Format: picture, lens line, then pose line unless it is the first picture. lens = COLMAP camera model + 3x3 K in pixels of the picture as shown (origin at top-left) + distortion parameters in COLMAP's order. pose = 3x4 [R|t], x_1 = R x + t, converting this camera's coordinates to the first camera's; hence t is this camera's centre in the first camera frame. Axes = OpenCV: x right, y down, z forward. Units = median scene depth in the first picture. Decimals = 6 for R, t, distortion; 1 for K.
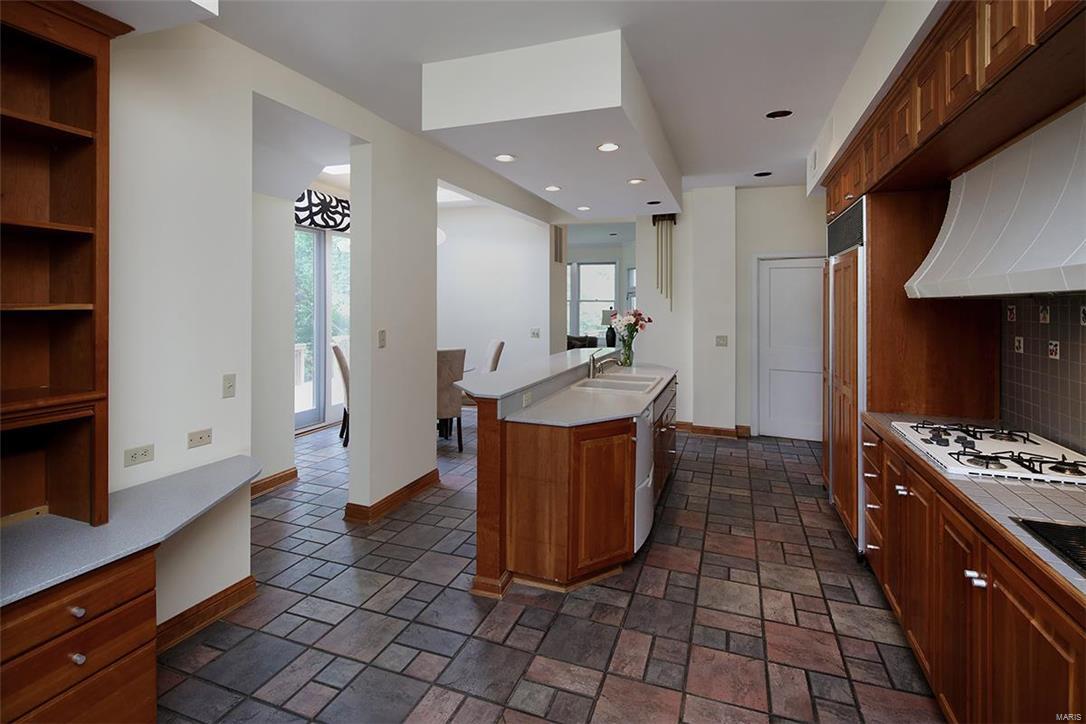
lens RADIAL K [[522.9, 0, 538.9], [0, 522.9, 325.0], [0, 0, 1]] dist [-0.000451, -0.000894]
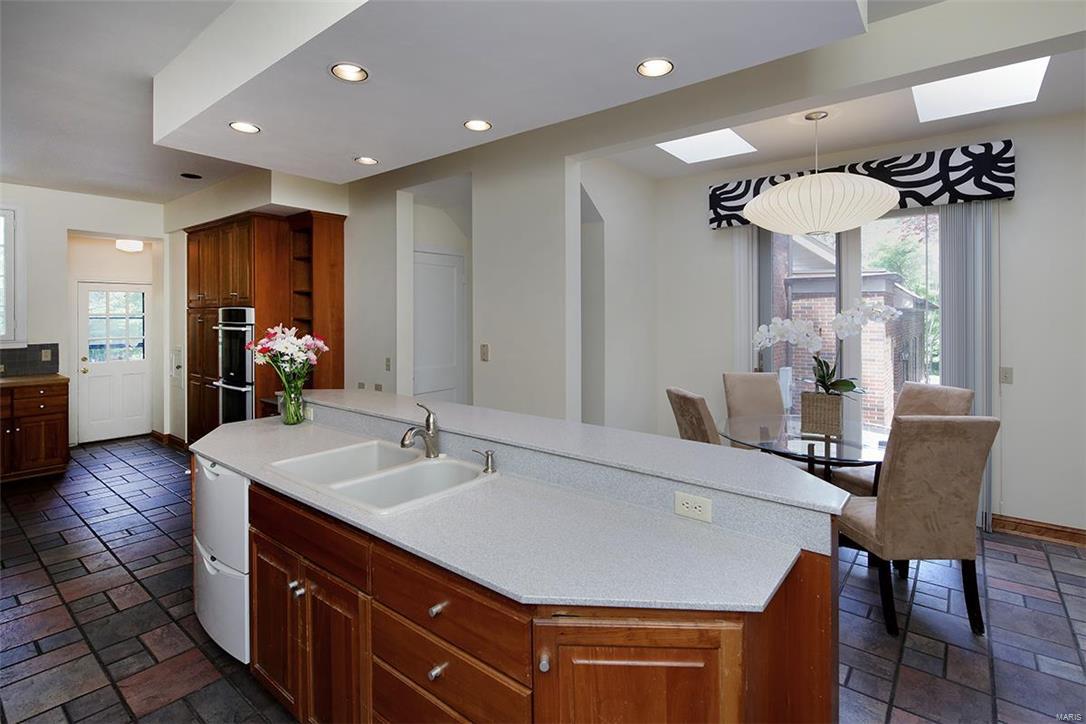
lens RADIAL K [[522.9, 0, 538.9], [0, 522.9, 325.0], [0, 0, 1]] dist [-0.000451, -0.000894]
pose [[-0.315377, 0.008261, -0.948931, 0.340562], [-0.047774, 0.998556, 0.024571, -0.031241], [0.947763, 0.053084, -0.314527, 0.743872]]
